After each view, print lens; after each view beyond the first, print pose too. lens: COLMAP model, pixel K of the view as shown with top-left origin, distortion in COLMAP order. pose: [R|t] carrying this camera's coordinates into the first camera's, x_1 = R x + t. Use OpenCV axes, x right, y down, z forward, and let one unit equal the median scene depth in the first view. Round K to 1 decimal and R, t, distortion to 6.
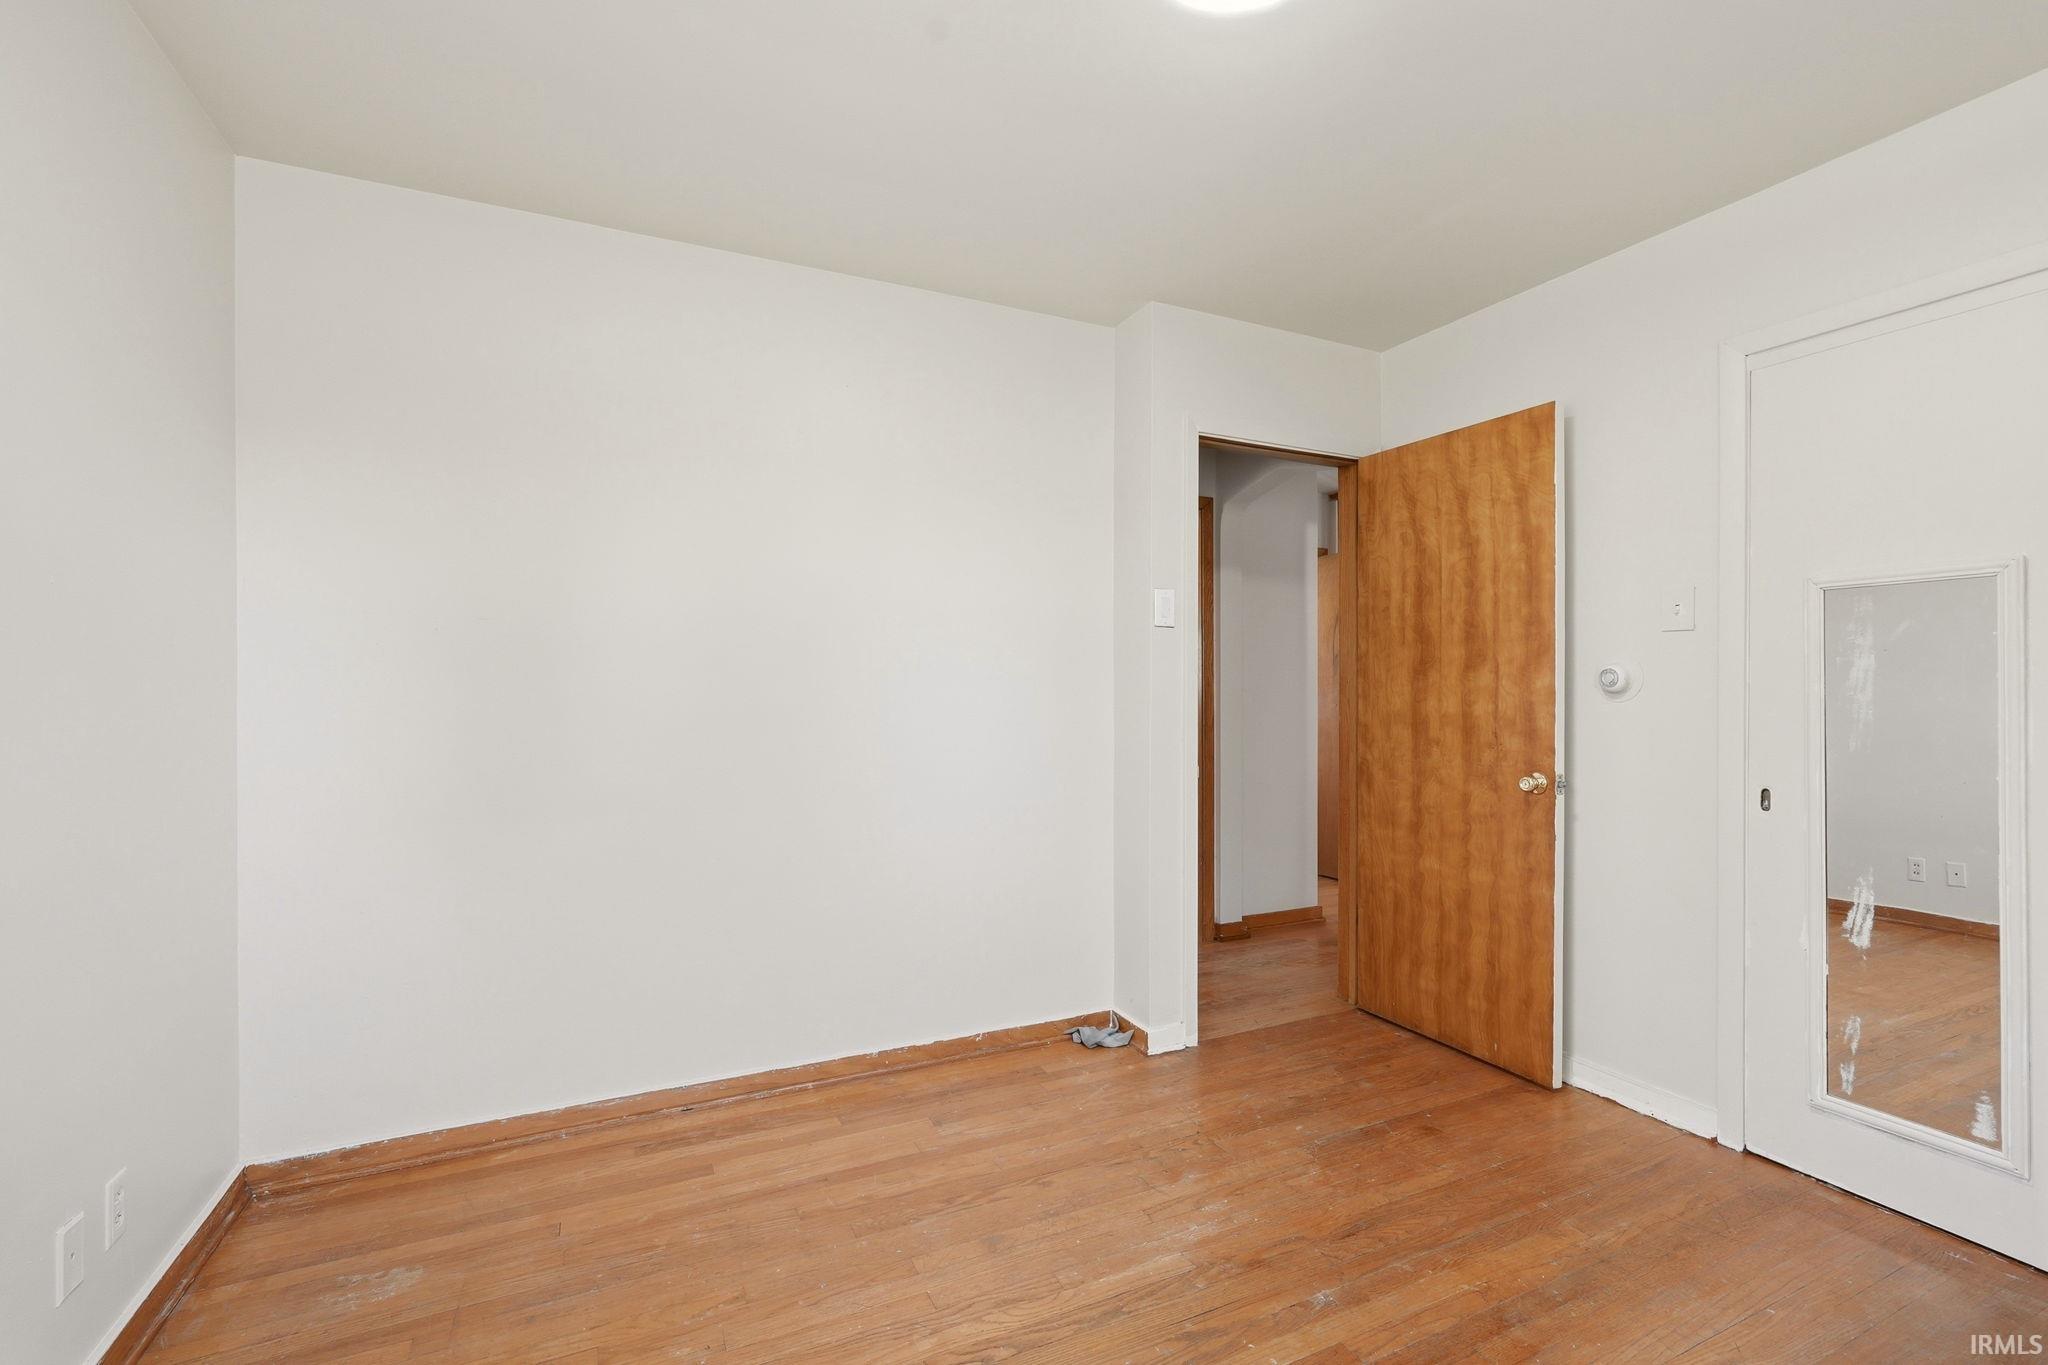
lens RADIAL K [[907.7, 0, 1025.5], [0, 907.7, 685.5], [0, 0, 1]] dist [-0.003382, 0.002455]
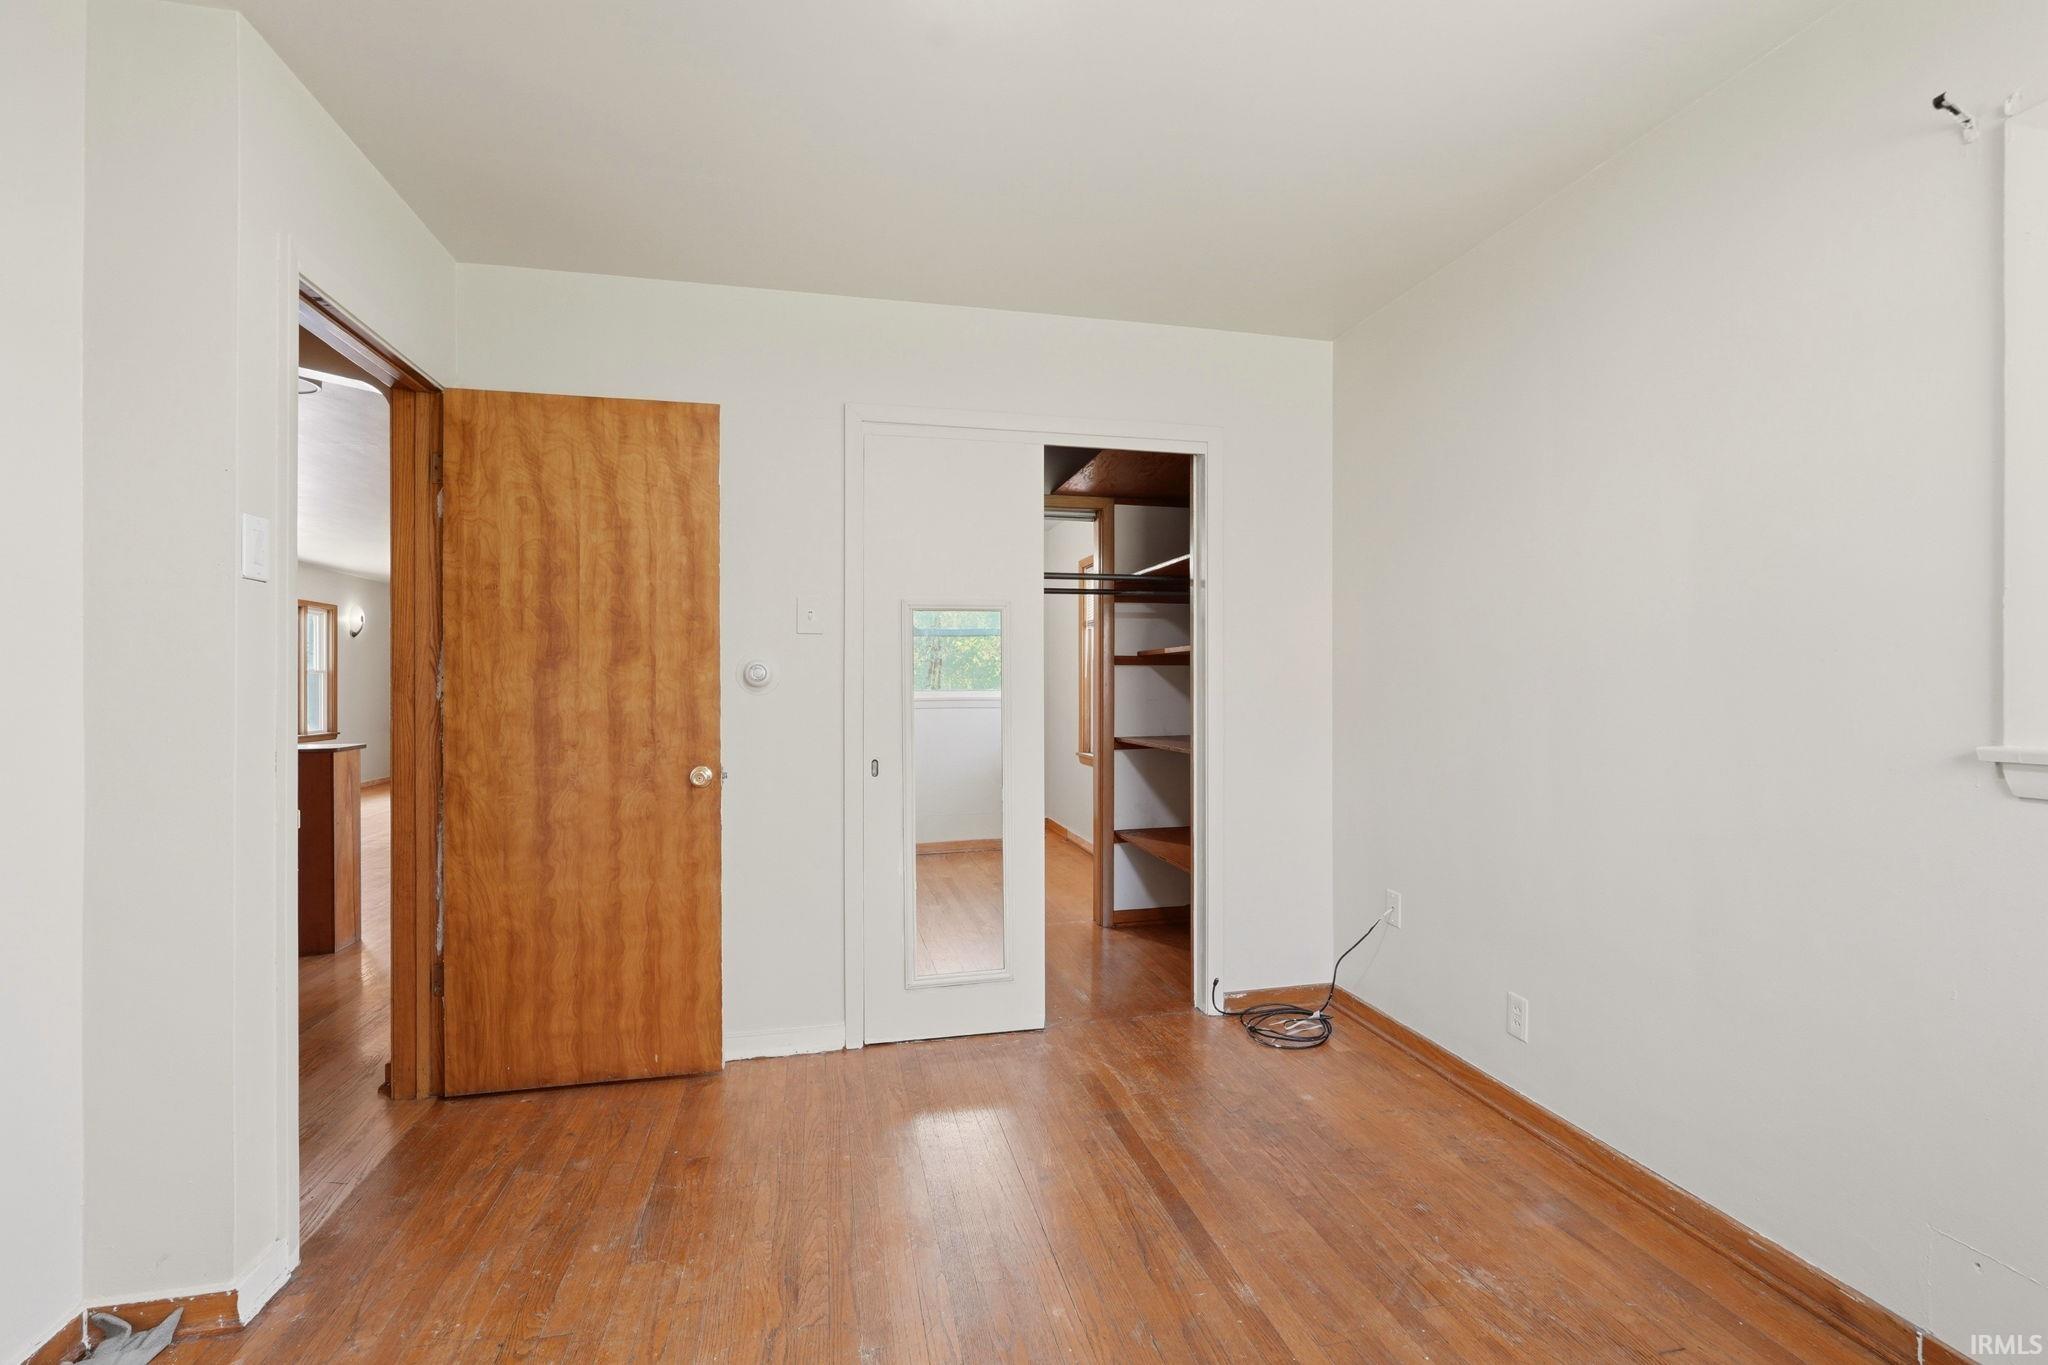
lens RADIAL K [[907.7, 0, 1024.4], [0, 907.7, 678.3], [0, 0, 1]] dist [-0.003382, 0.002455]
pose [[0.218387, 0.003368, 0.975857, -0.318047], [0.001397, 0.999992, -0.003764, 0.002108], [-0.975861, 0.002186, 0.218380, 0.396094]]
